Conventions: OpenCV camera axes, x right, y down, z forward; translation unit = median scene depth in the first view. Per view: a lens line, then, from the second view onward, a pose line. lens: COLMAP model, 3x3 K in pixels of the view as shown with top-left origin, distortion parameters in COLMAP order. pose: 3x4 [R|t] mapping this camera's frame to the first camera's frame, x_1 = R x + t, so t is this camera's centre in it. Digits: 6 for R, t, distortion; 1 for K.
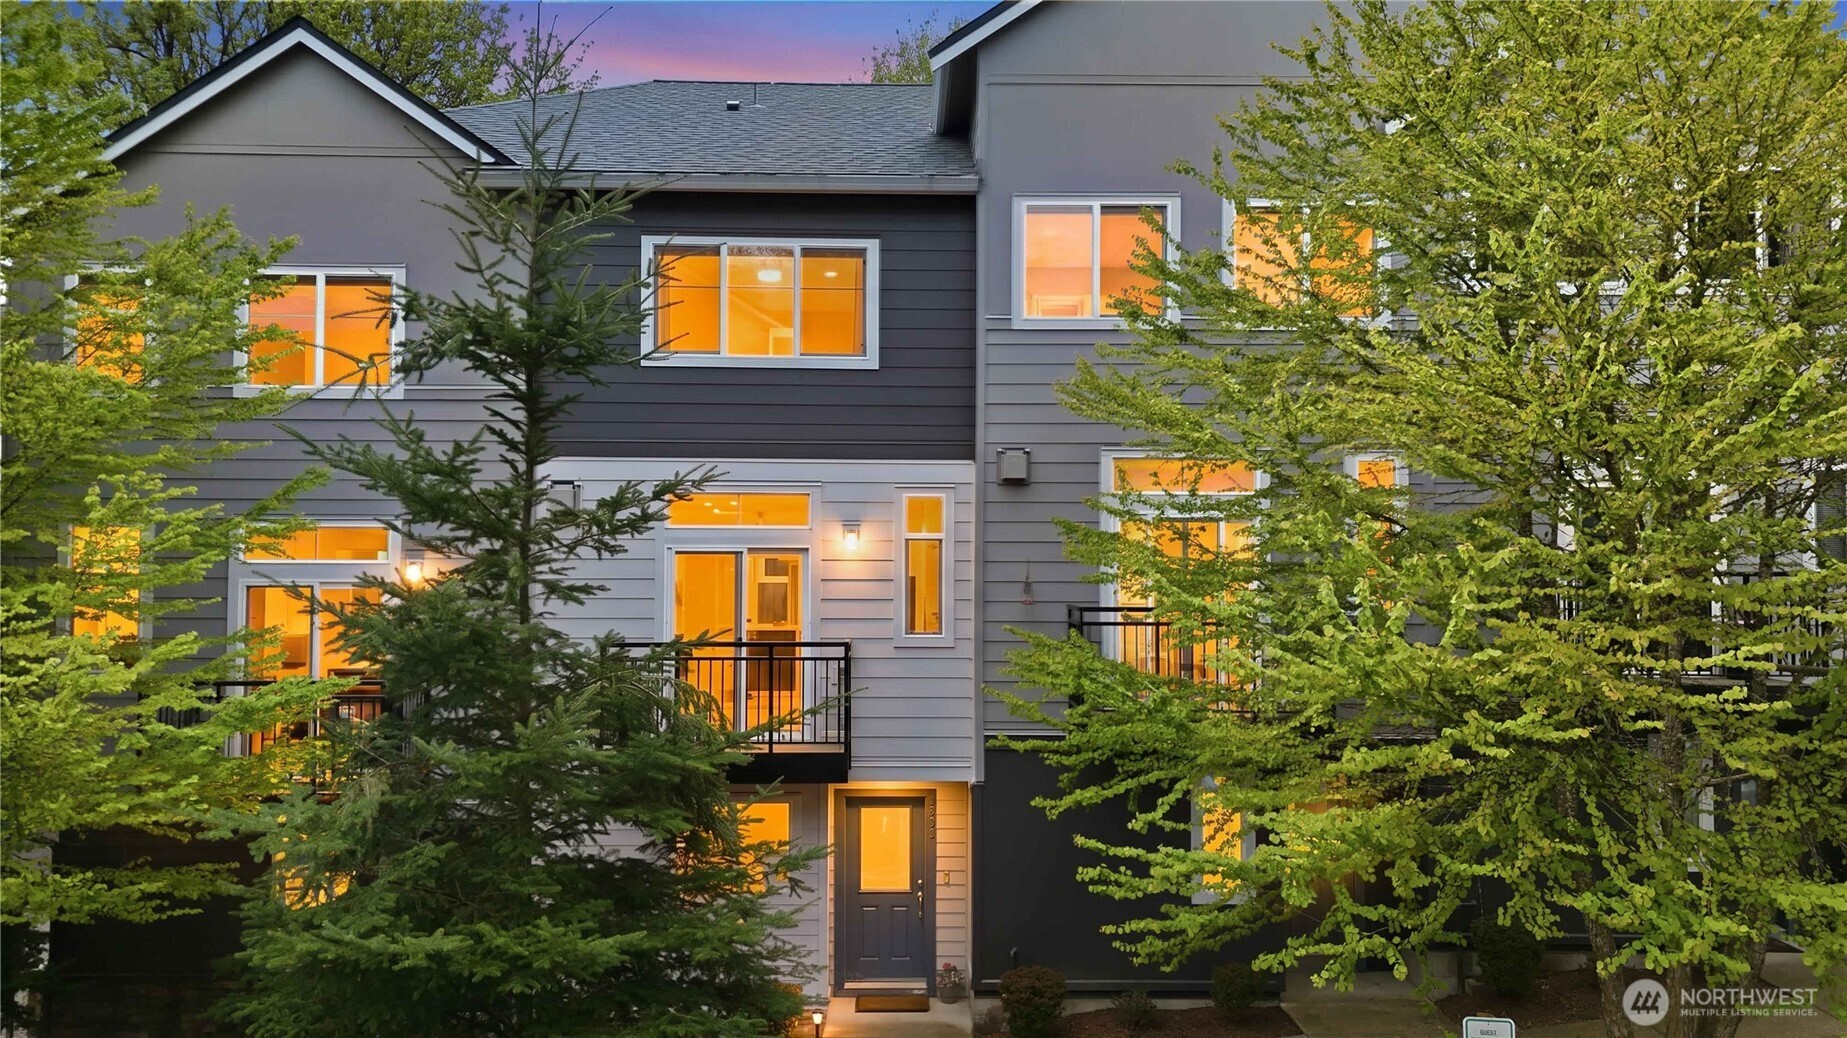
lens RADIAL K [[1325.2, 0, 923.5], [0, 1325.2, 519.0], [0, 0, 1]] dist [0.004349, -0.001278]
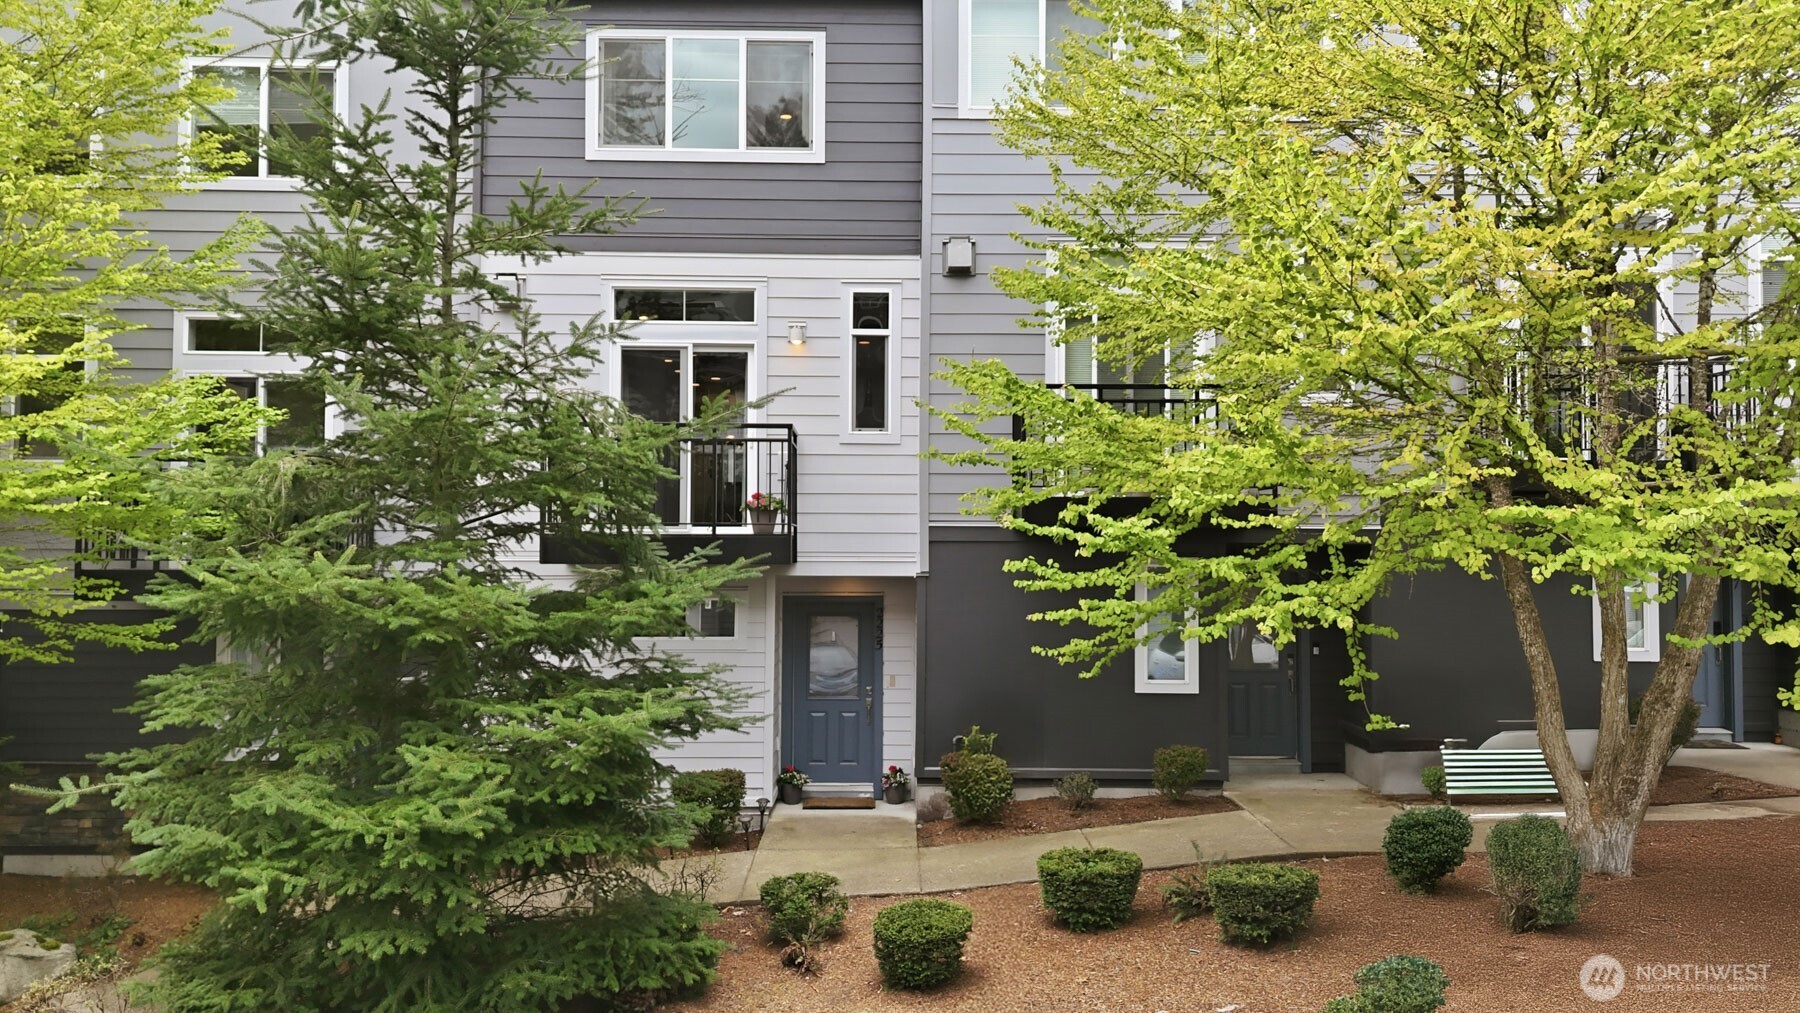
lens RADIAL K [[1291.5, 0, 900.0], [0, 1291.5, 506.5], [0, 0, 1]] dist [0.004349, -0.001278]
pose [[0.999972, 0.004850, 0.005705, 0.018369], [-0.005096, 0.999020, 0.043968, 0.103053], [-0.005486, -0.043995, 0.999017, 0.022096]]
